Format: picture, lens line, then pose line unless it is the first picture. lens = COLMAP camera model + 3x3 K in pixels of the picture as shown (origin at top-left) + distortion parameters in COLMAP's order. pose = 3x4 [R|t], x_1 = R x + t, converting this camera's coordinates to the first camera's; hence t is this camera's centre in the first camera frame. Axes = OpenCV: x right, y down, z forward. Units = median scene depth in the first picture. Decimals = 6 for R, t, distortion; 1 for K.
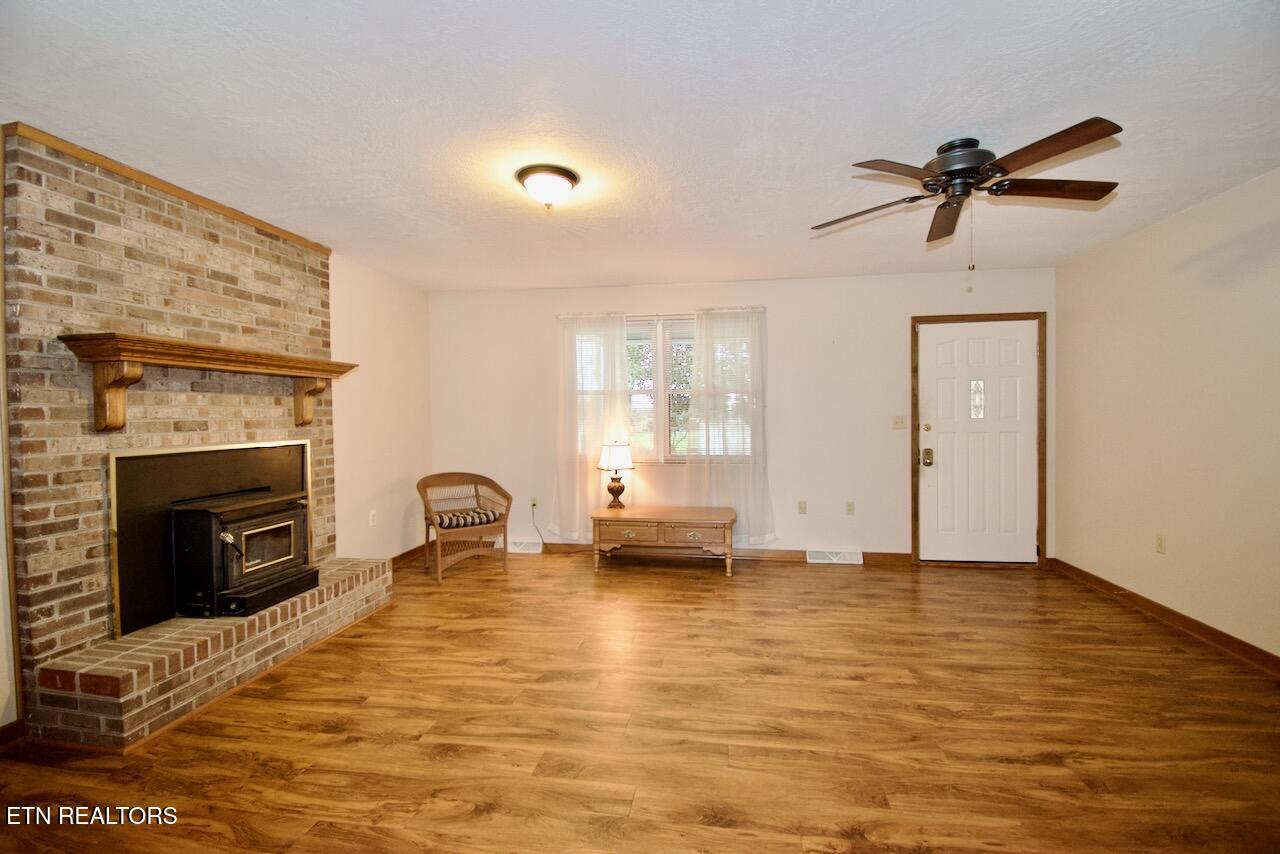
lens RADIAL K [[561.5, 0, 642.8], [0, 561.5, 425.6], [0, 0, 1]] dist [0.022771, -0.027040]
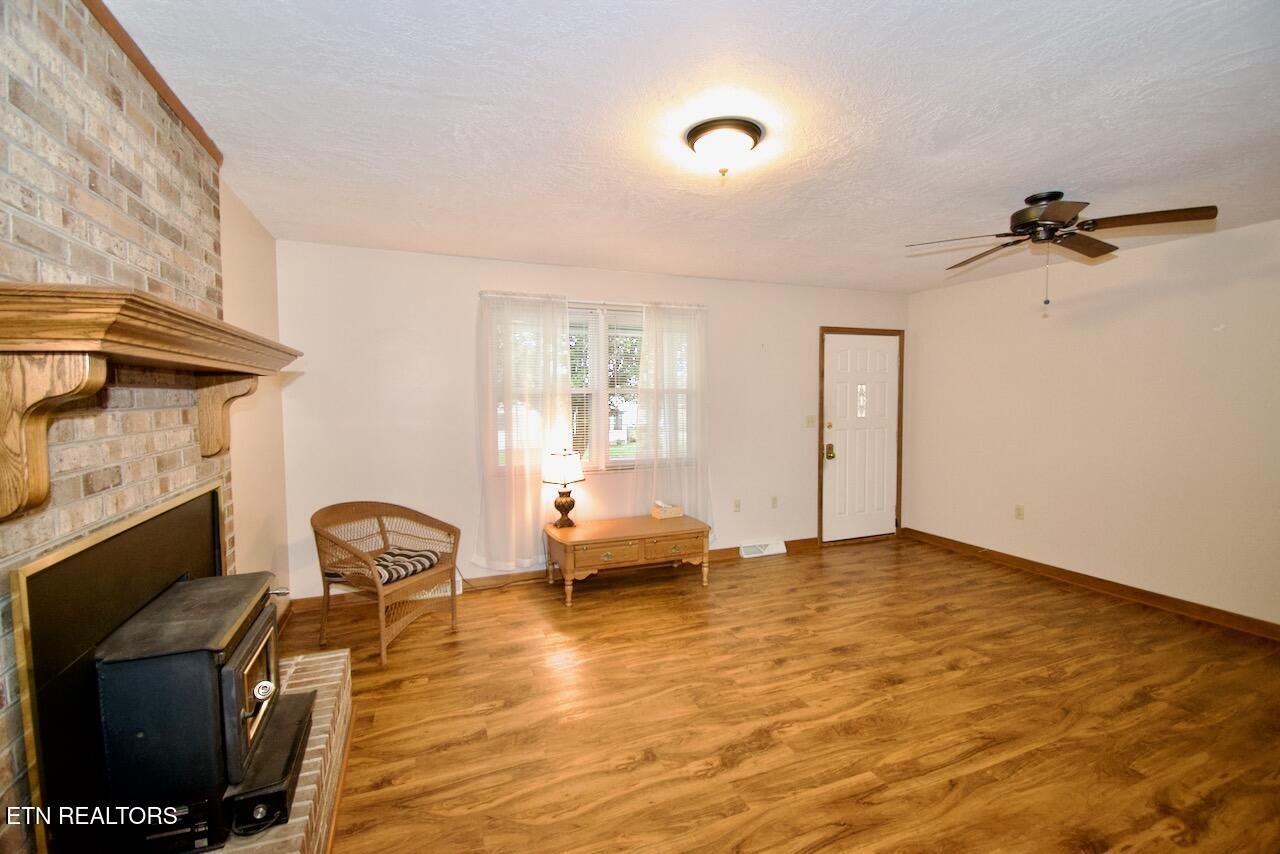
lens RADIAL K [[561.5, 0, 642.8], [0, 561.5, 425.6], [0, 0, 1]] dist [0.022771, -0.027040]
pose [[0.862151, -0.023033, 0.506128, -0.582763], [0.008241, 0.999471, 0.031446, -0.051887], [-0.506585, -0.022940, 0.861885, 0.317673]]
